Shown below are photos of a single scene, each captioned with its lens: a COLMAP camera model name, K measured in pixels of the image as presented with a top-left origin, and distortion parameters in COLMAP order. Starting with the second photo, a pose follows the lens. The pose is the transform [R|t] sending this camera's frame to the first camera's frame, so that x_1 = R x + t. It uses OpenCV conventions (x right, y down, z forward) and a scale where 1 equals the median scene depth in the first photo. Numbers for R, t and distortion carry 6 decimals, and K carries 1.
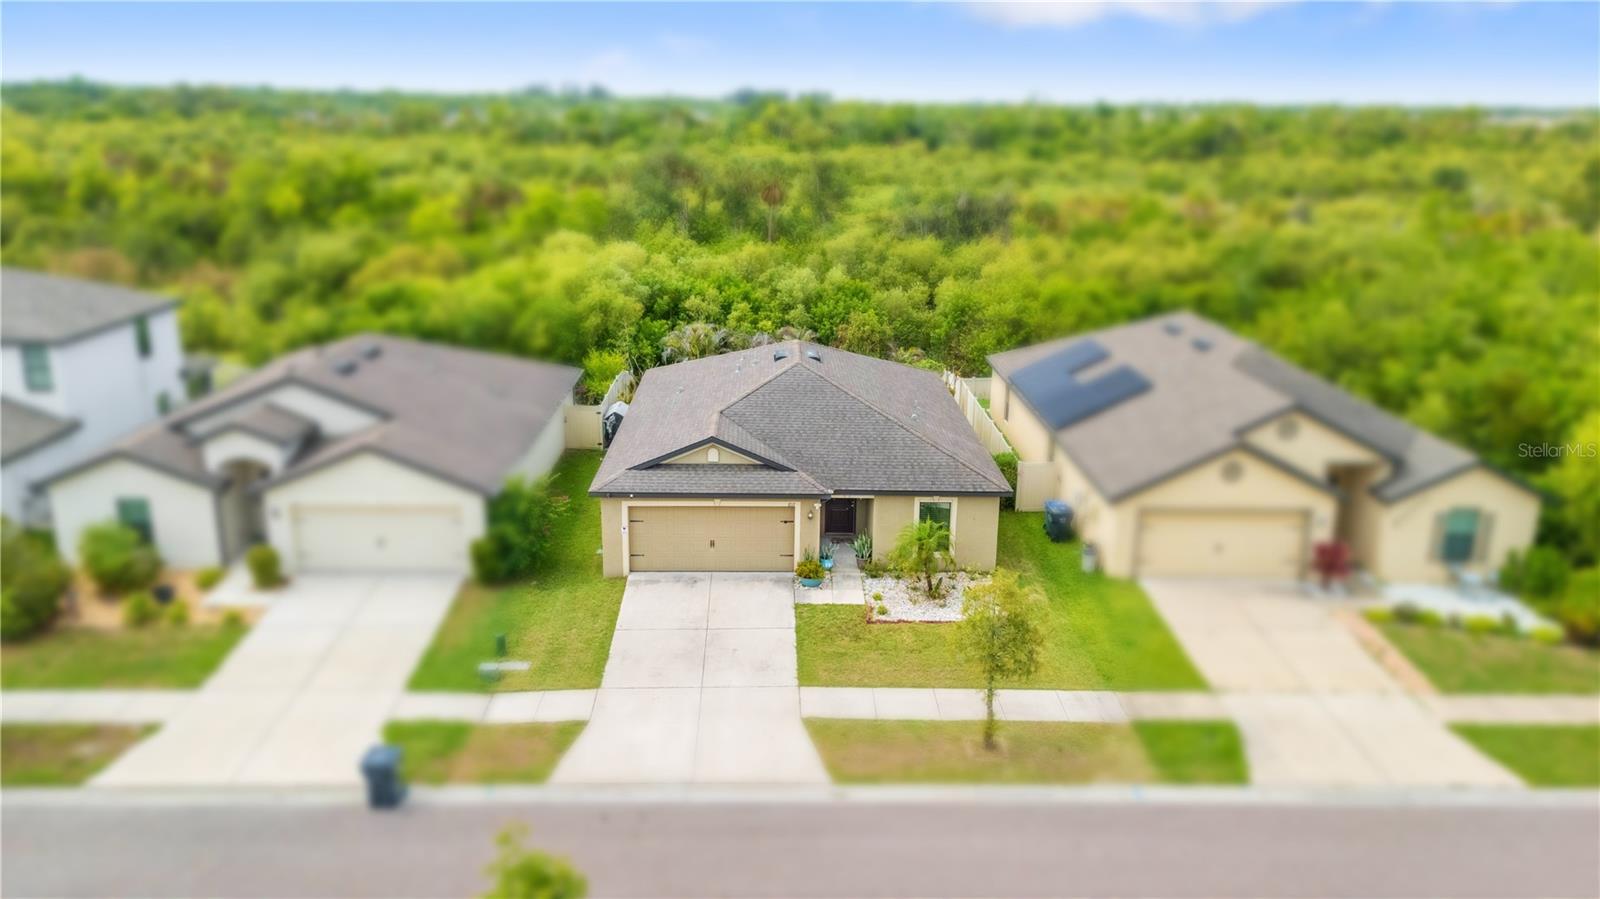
lens RADIAL K [[1218.3, 0, 800.0], [0, 1218.3, 449.5], [0, 0, 1]] dist [-0.002296, -0.005121]
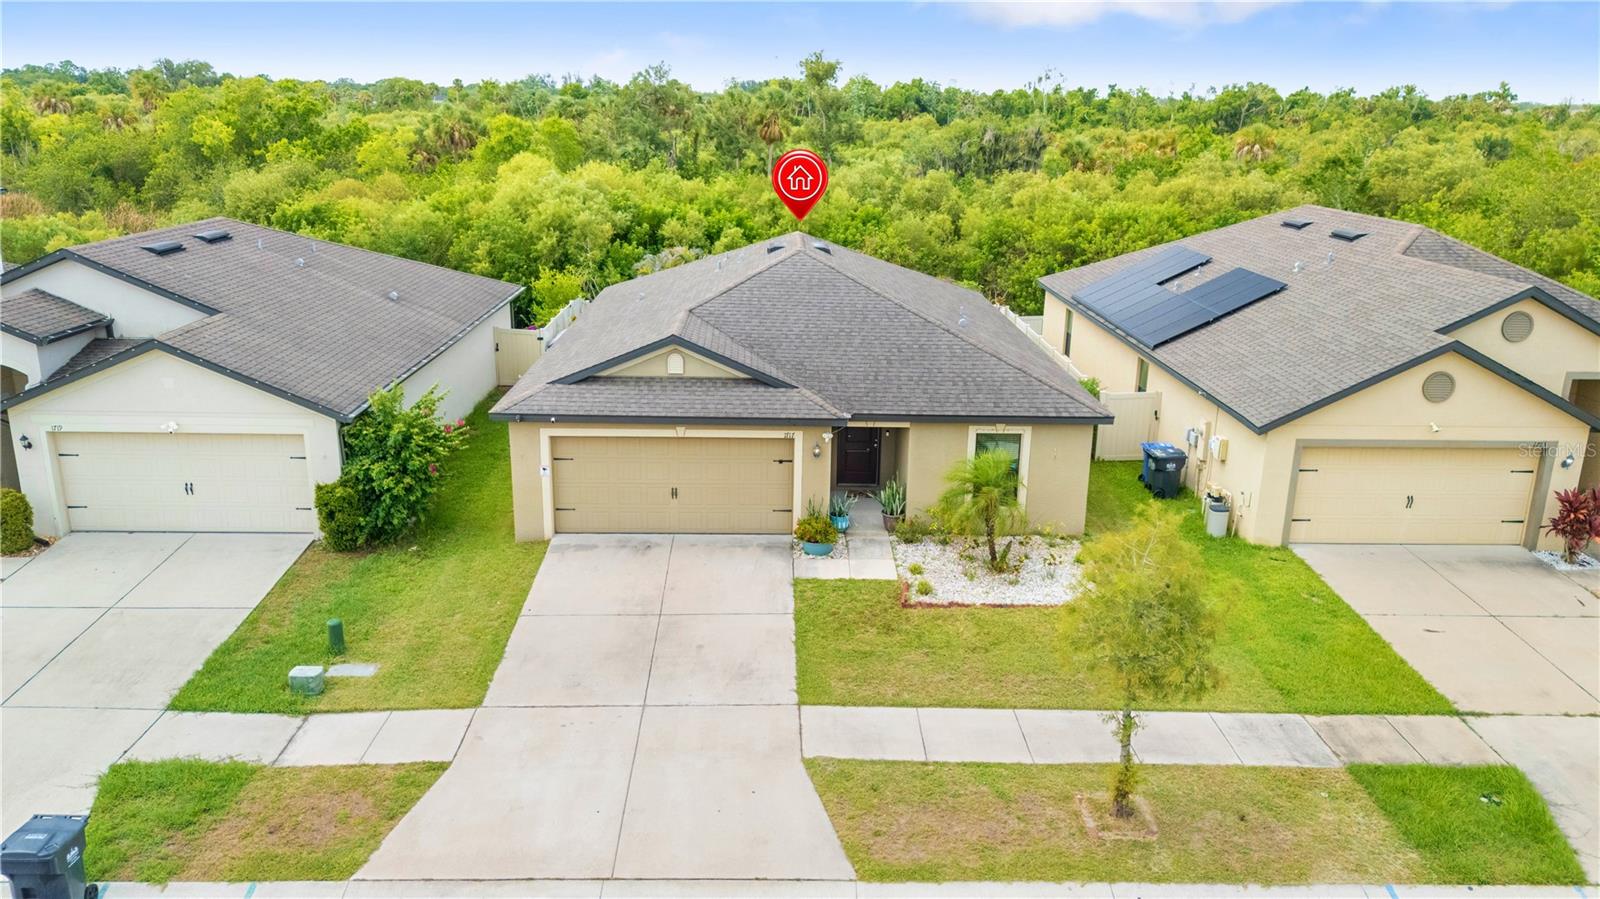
lens RADIAL K [[1218.3, 0, 800.0], [0, 1218.3, 449.5], [0, 0, 1]] dist [-0.002296, -0.005121]
pose [[0.999993, 0.002725, -0.002474, 0.000732], [-0.002723, 0.999996, 0.000862, 0.052848], [0.002476, -0.000856, 0.999997, 0.316391]]
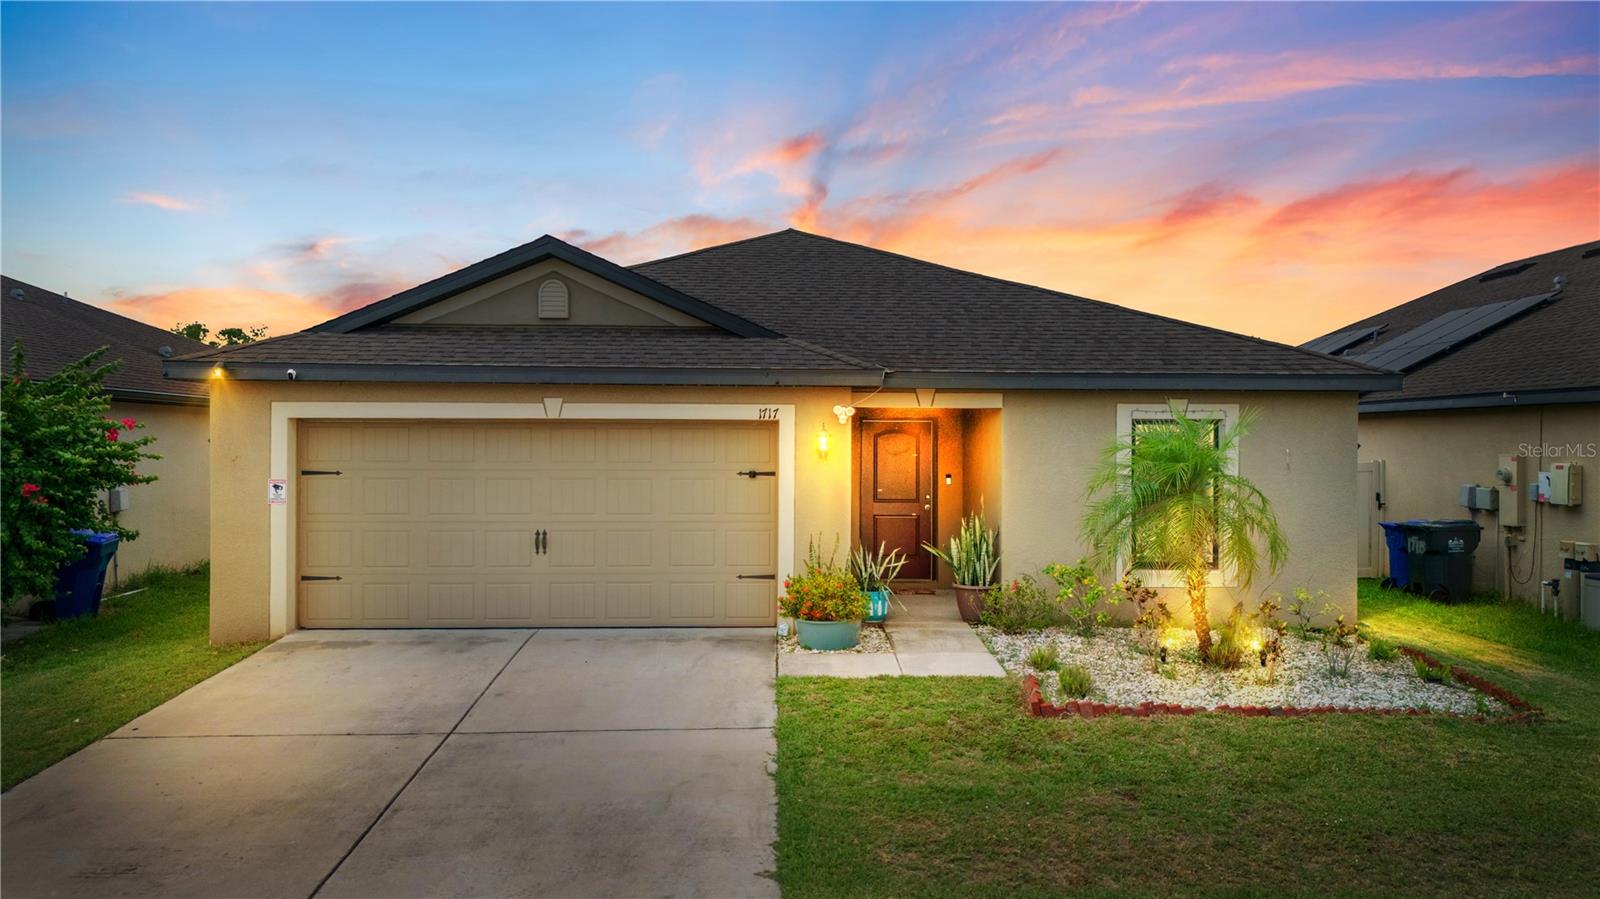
lens RADIAL K [[1212.1, 0, 800.0], [0, 1212.1, 449.5], [0, 0, 1]] dist [0.033629, -0.001014]
pose [[0.999910, -0.013082, -0.002831, 0.002980], [0.011842, 0.963225, -0.268436, 0.147984], [0.006238, 0.268379, 0.963293, 0.670774]]
